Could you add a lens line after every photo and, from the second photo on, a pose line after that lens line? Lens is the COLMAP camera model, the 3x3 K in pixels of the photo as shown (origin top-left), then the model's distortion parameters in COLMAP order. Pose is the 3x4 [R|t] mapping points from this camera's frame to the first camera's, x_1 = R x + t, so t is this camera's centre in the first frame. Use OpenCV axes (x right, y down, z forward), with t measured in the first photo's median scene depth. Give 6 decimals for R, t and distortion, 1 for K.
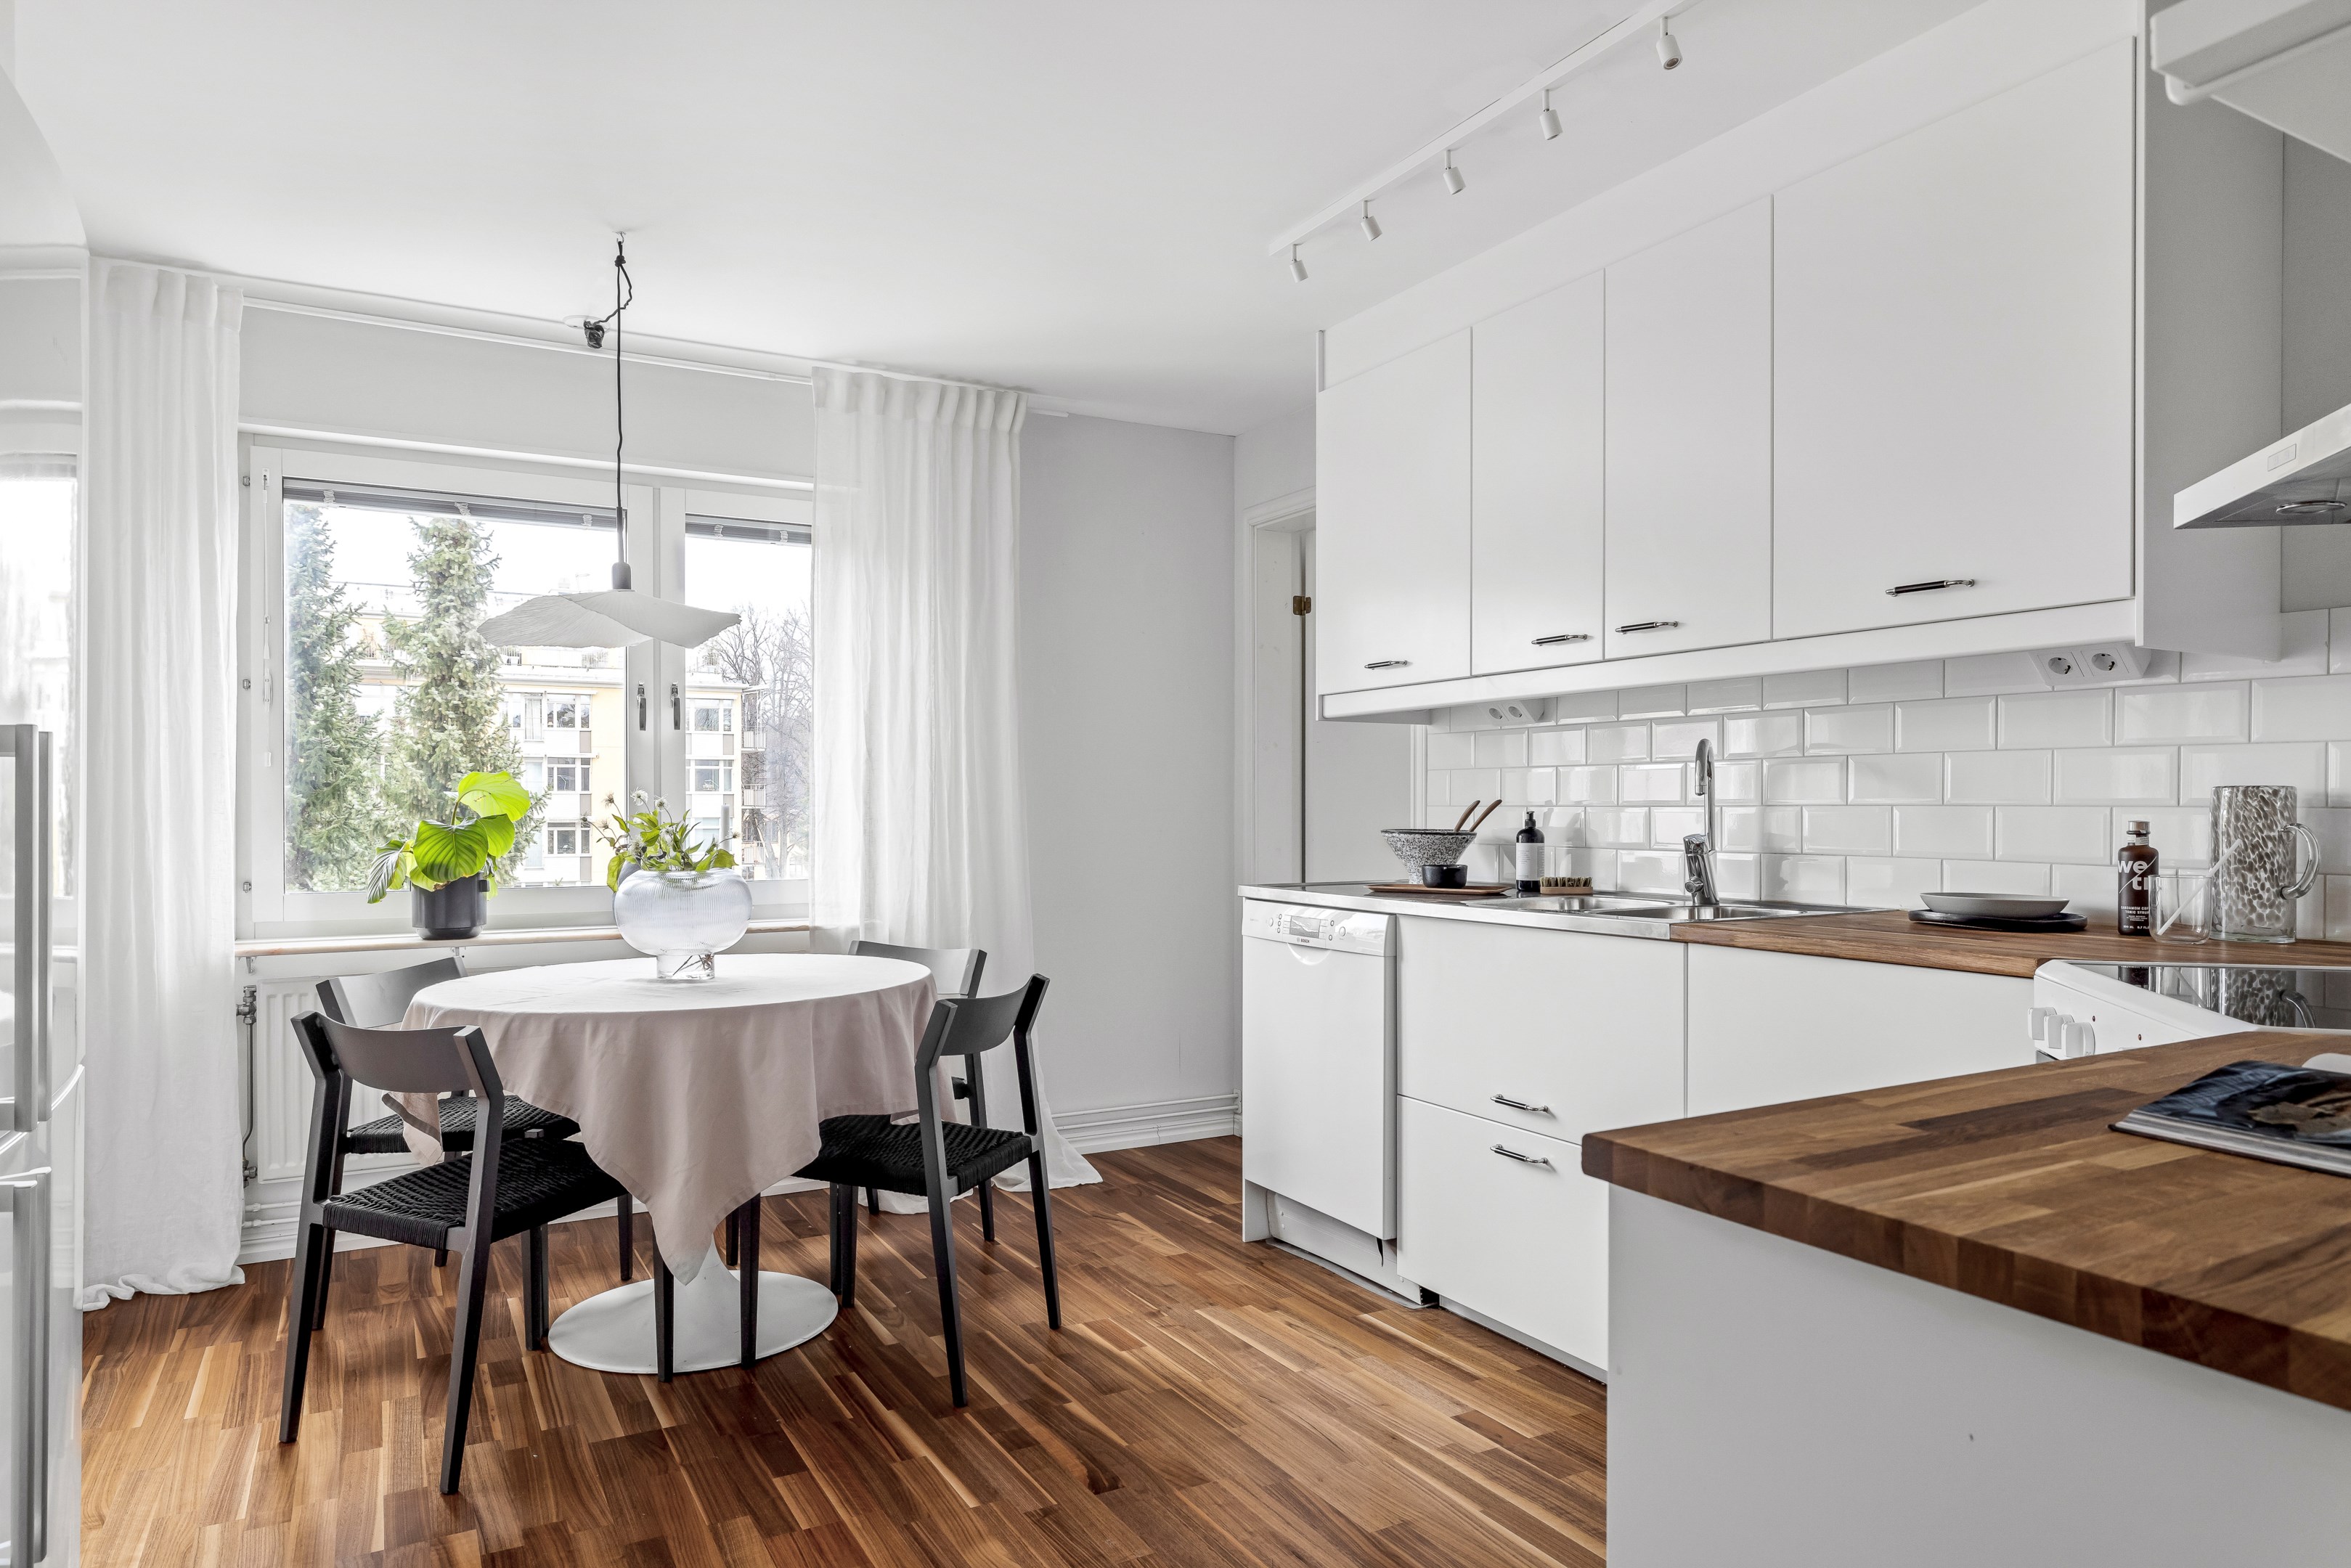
lens RADIAL K [[1429.6, 0, 1173.1], [0, 1429.6, 817.8], [0, 0, 1]] dist [-0.002041, -0.000248]
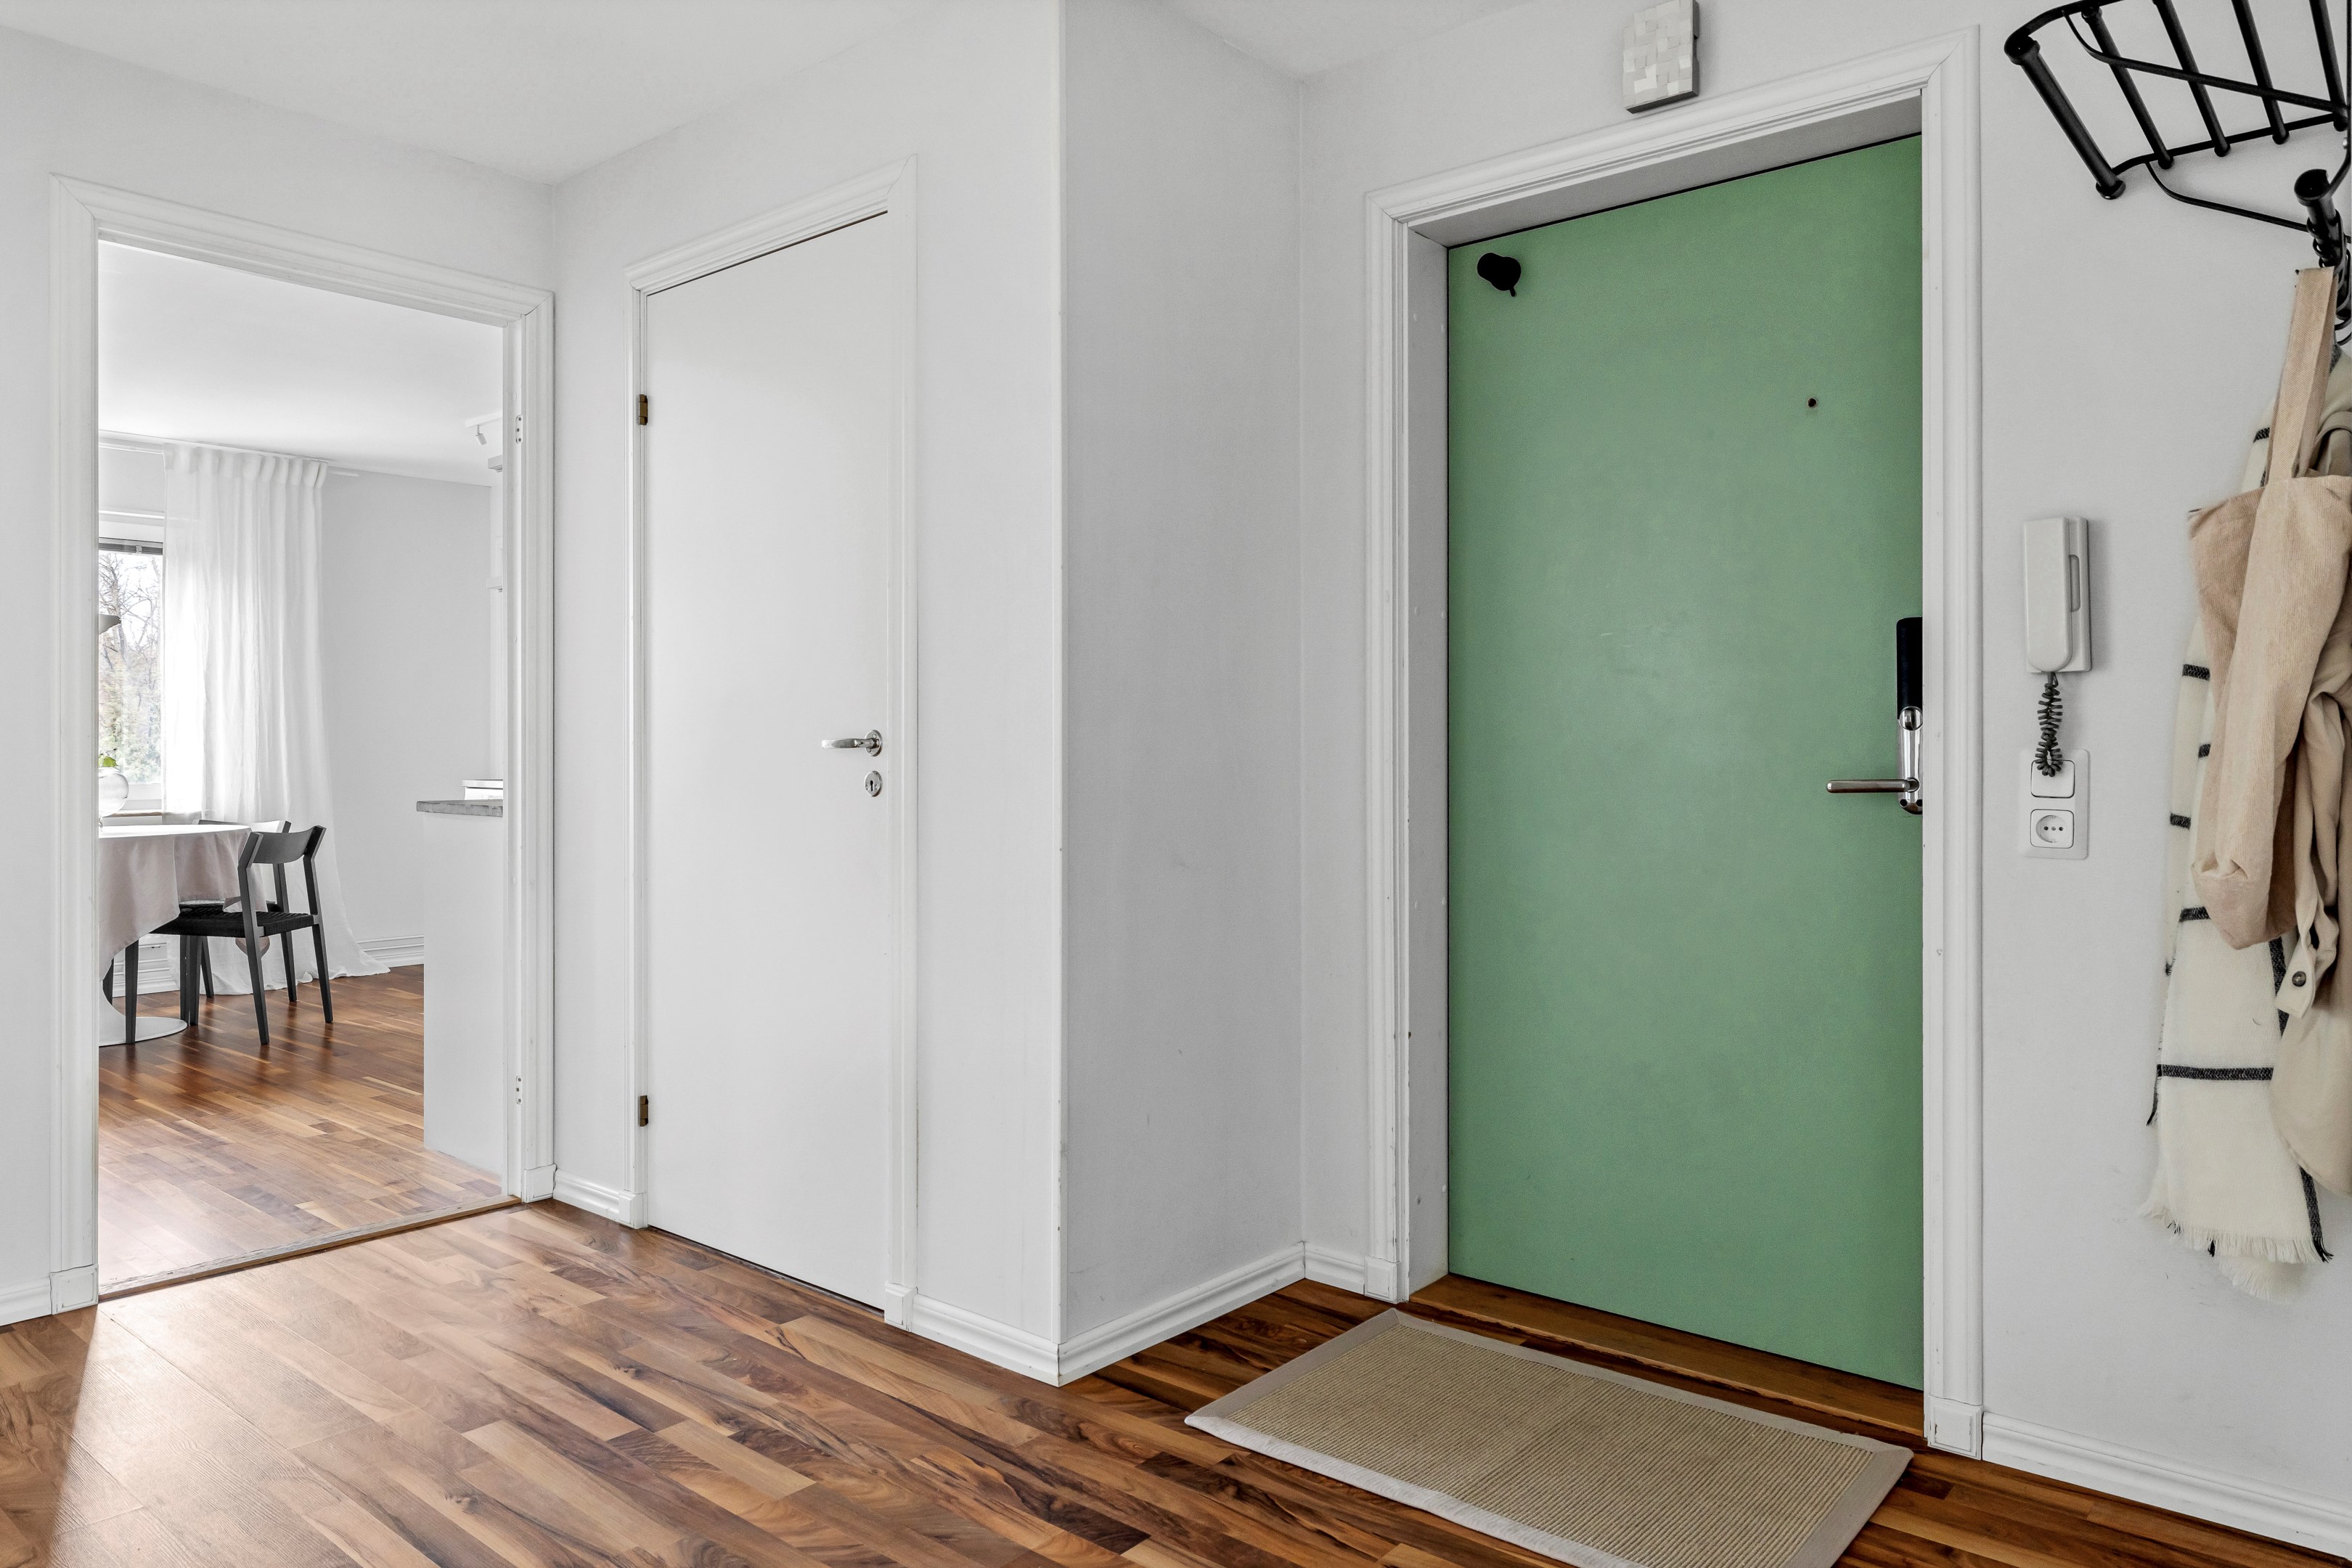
lens RADIAL K [[1520.7, 0, 1177.2], [0, 1520.7, 747.3], [0, 0, 1]] dist [0.004531, 0.000877]
pose [[0.935431, -0.002529, 0.353499, 0.235992], [0.003812, 0.999988, -0.002935, 0.021693], [-0.353488, 0.004093, 0.935430, -1.158640]]
